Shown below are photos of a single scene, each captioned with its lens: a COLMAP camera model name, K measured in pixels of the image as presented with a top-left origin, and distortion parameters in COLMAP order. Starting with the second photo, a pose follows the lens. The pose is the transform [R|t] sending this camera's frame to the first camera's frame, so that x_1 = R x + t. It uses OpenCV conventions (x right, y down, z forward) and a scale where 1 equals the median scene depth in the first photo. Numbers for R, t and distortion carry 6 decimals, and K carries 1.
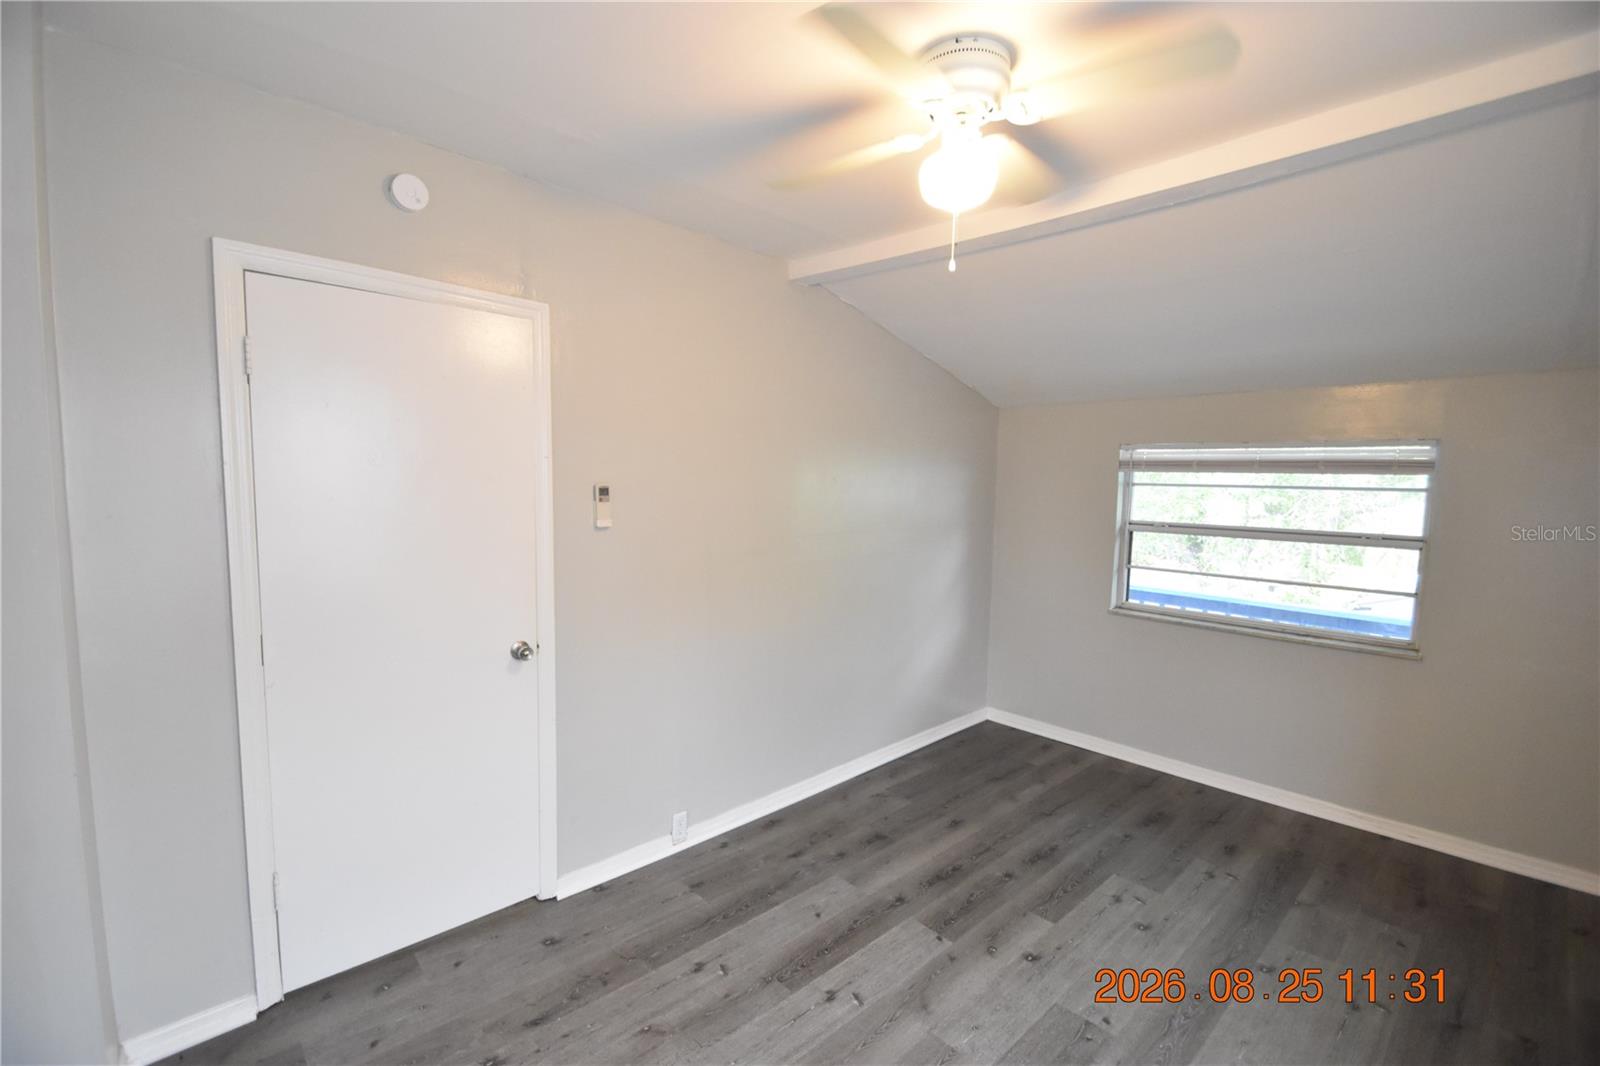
lens RADIAL K [[698.1, 0, 792.2], [0, 698.1, 540.9], [0, 0, 1]] dist [0.004539, -0.011724]
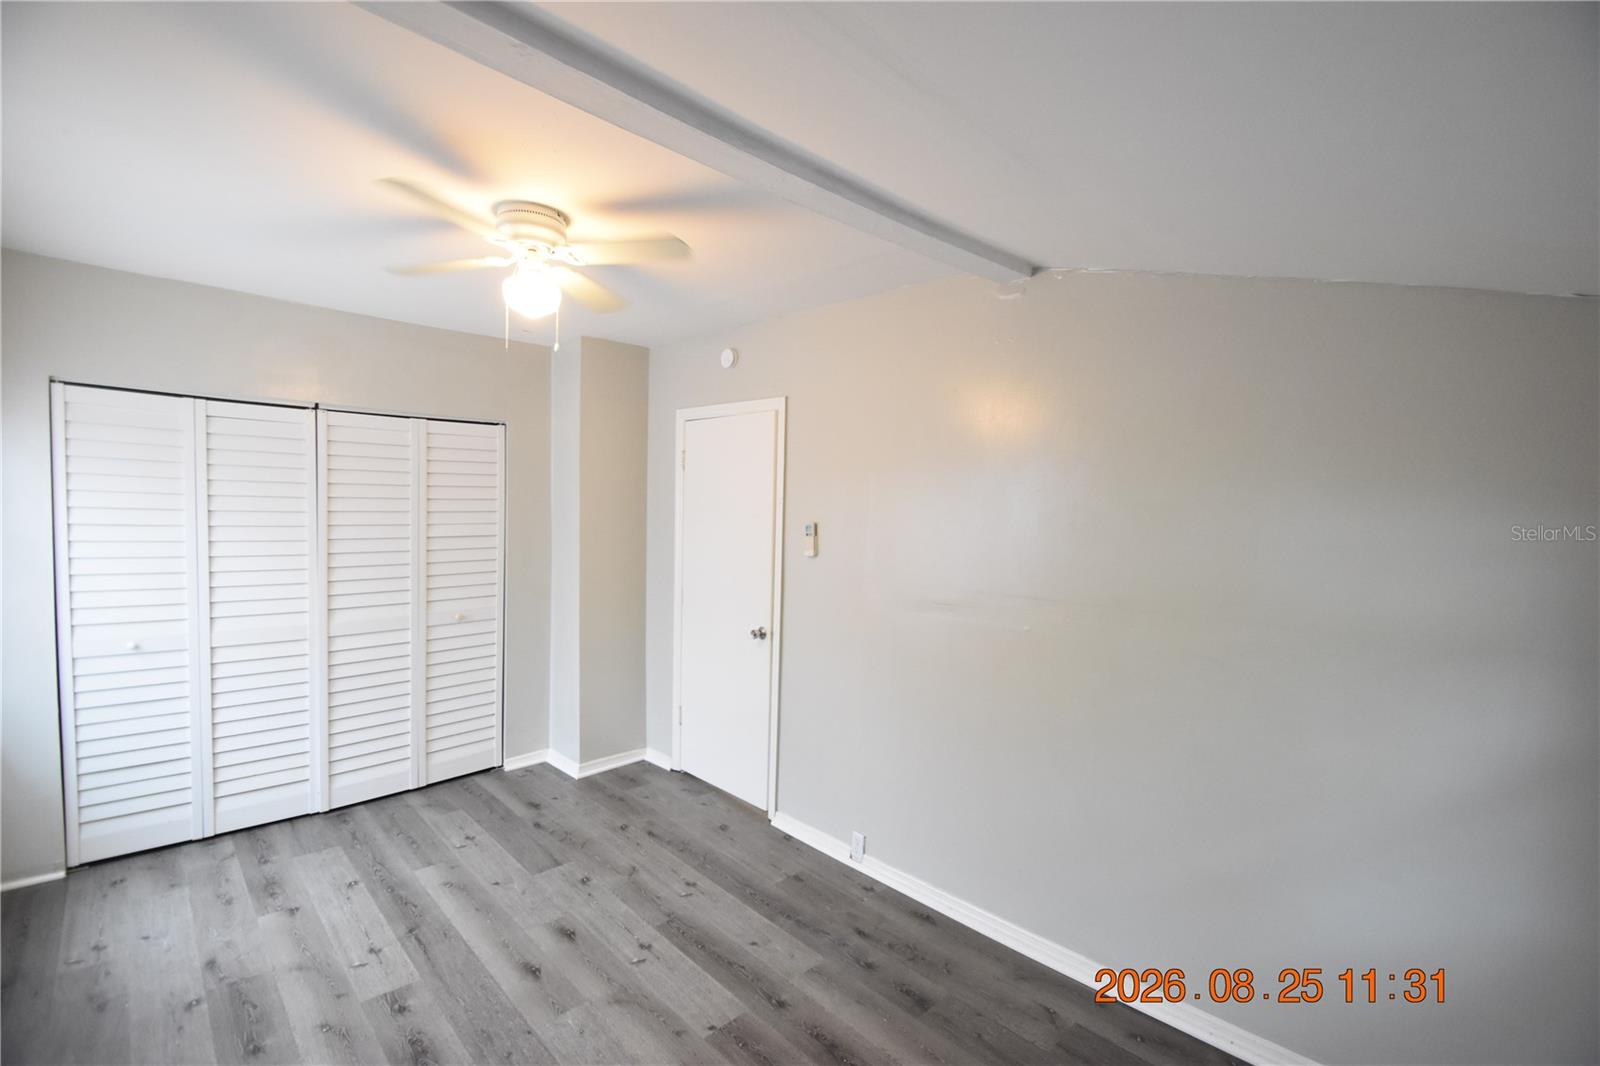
lens RADIAL K [[698.1, 0, 788.0], [0, 698.1, 536.0], [0, 0, 1]] dist [0.004539, -0.011724]
pose [[0.011344, 0.020592, -0.999724, 0.894341], [-0.117973, 0.992833, 0.019112, -0.066237], [0.992952, 0.117724, 0.013692, 0.831901]]
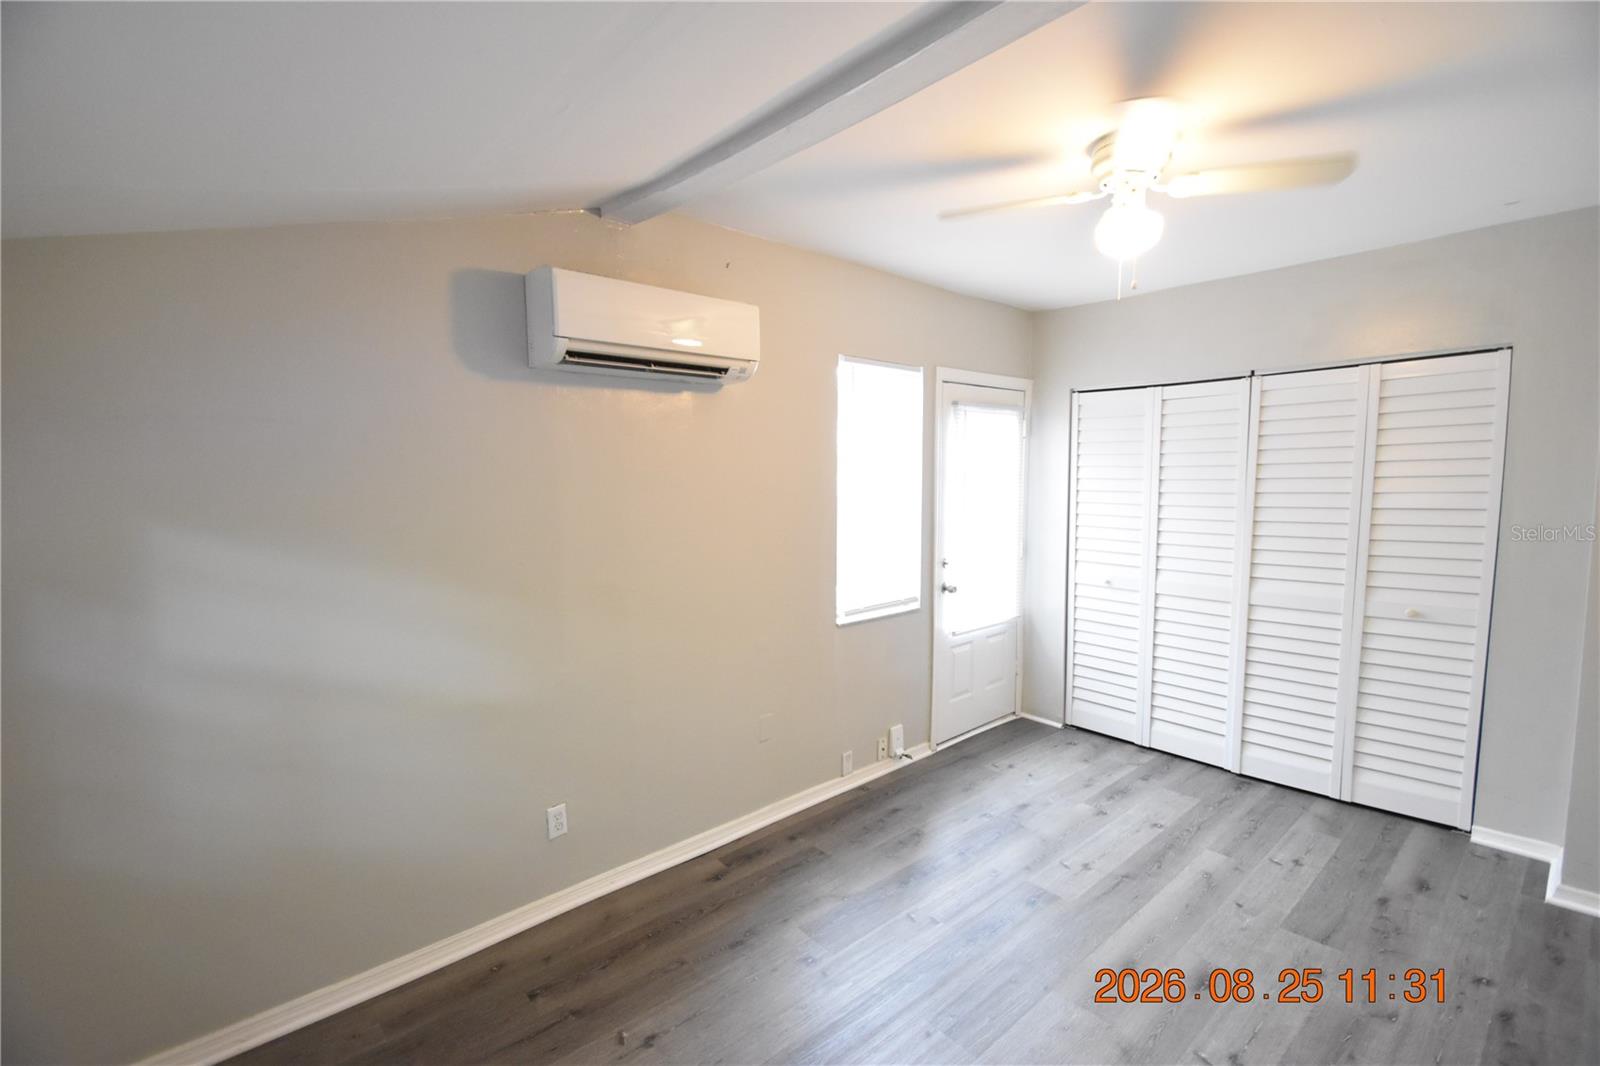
lens RADIAL K [[698.1, 0, 793.0], [0, 698.1, 537.4], [0, 0, 1]] dist [0.004539, -0.011724]
pose [[-0.999237, -0.009388, 0.037904, 0.426004], [-0.002174, 0.982539, 0.186046, -0.113801], [-0.038988, 0.185821, -0.981810, 1.278792]]
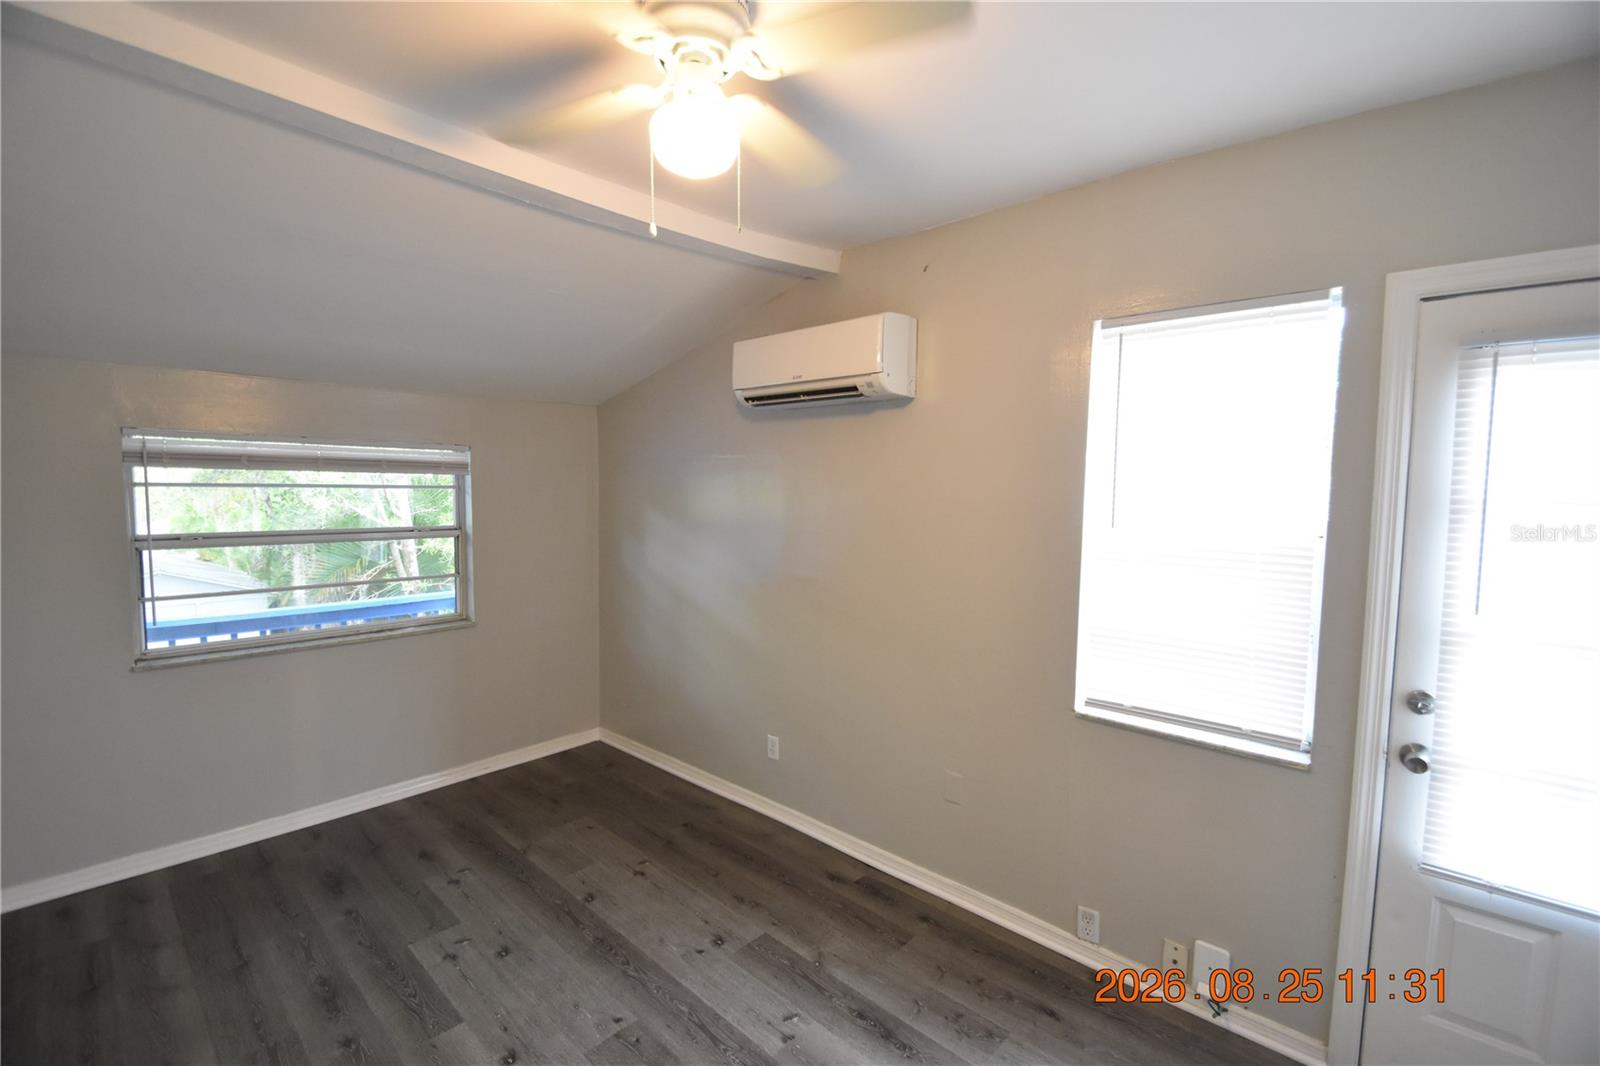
lens RADIAL K [[698.1, 0, 790.8], [0, 698.1, 537.9], [0, 0, 1]] dist [0.004539, -0.011724]
pose [[-0.065682, -0.088856, 0.993876, -0.357184], [0.078752, 0.992459, 0.093934, -0.056440], [-0.994728, 0.084440, -0.058189, 0.526661]]
